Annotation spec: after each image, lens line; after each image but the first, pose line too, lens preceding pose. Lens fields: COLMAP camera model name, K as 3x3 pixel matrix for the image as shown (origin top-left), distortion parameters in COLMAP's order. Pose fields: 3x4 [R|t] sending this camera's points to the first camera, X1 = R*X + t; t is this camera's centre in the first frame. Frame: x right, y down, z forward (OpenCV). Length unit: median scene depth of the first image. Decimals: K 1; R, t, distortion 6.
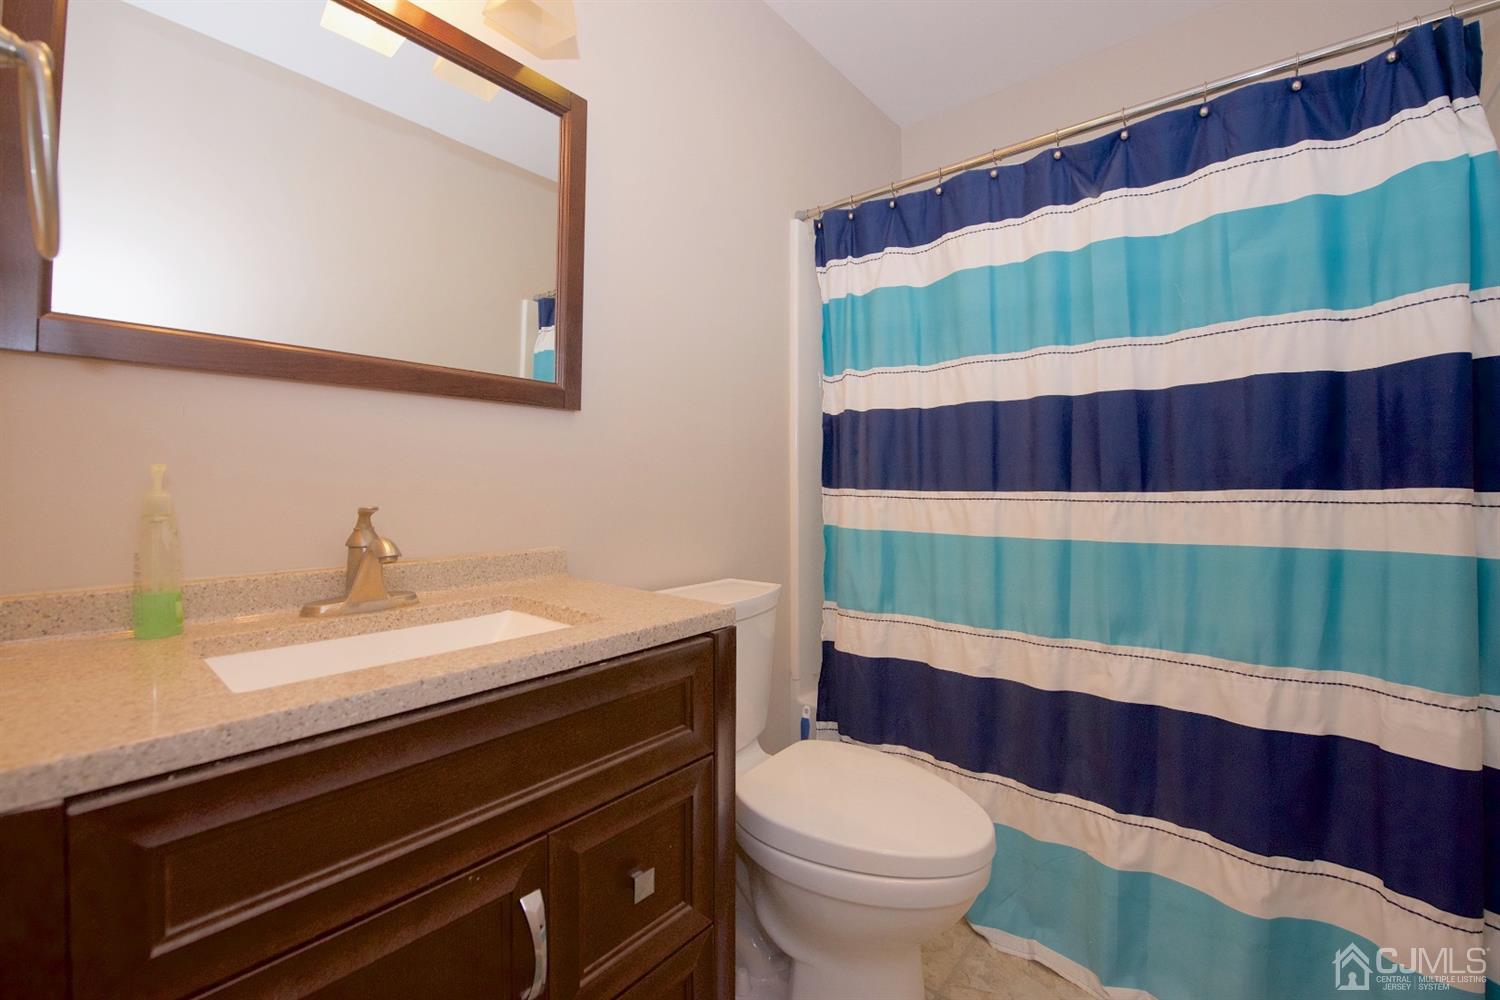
lens RADIAL K [[635.1, 0, 751.9], [0, 635.1, 483.4], [0, 0, 1]] dist [-0.029305, 0.006558]
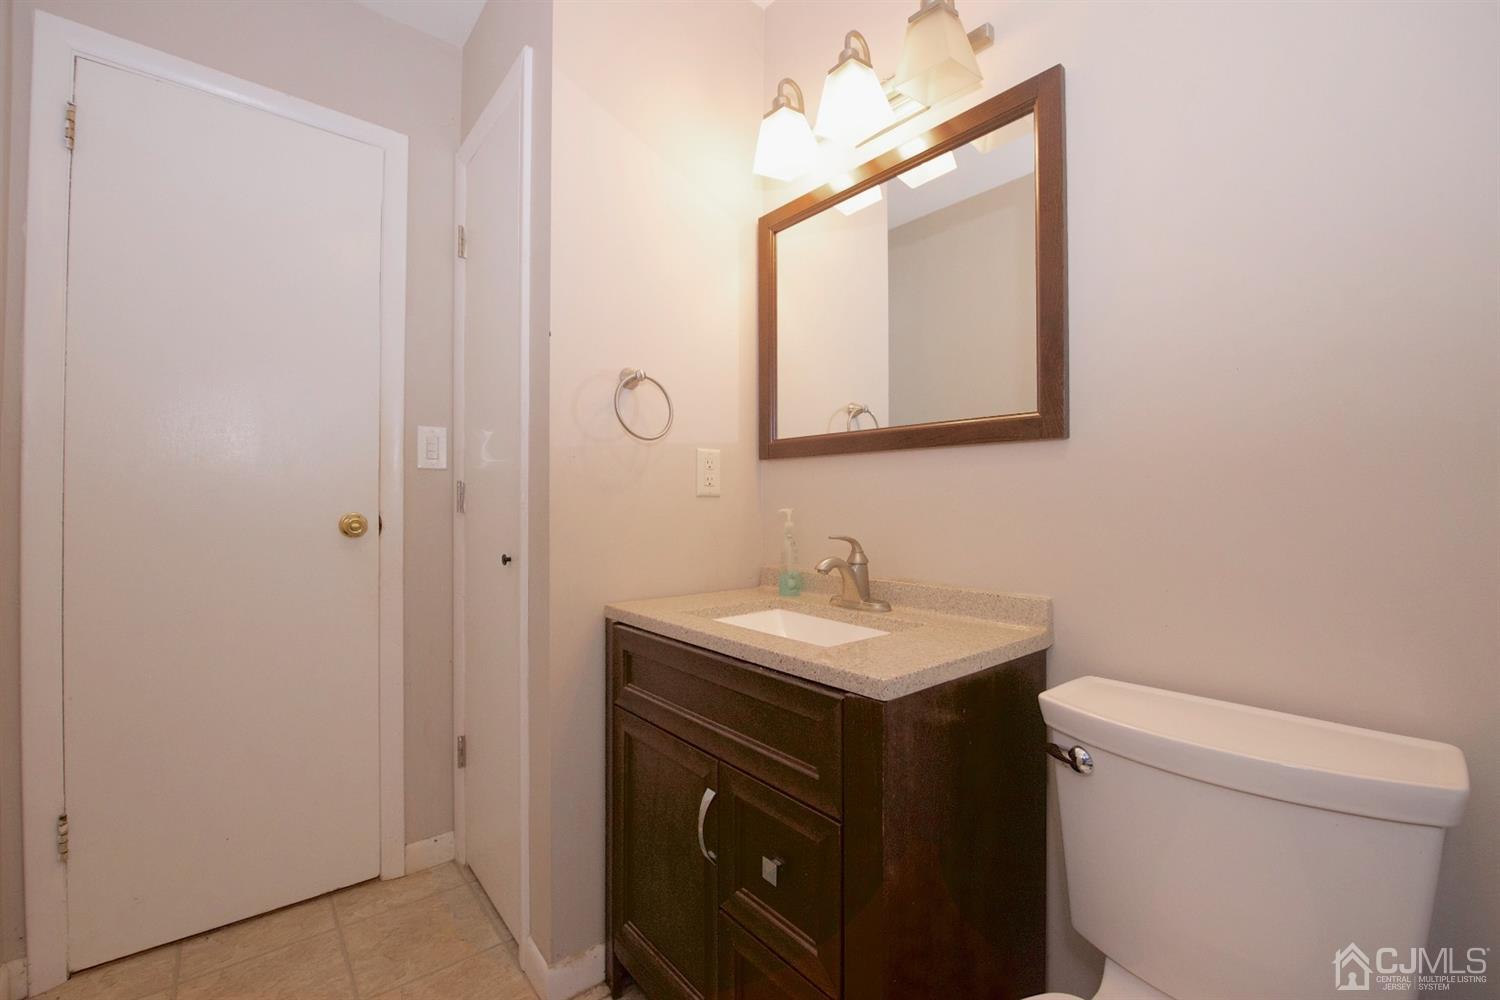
lens RADIAL K [[629.1, 0, 749.4], [0, 629.1, 501.5], [0, 0, 1]] dist [-0.013571, -0.000403]
pose [[-0.187816, -0.000202, -0.982204, 0.979935], [-0.001791, 0.999998, 0.000137, -0.049281], [0.982203, 0.001784, -0.187817, 1.176064]]
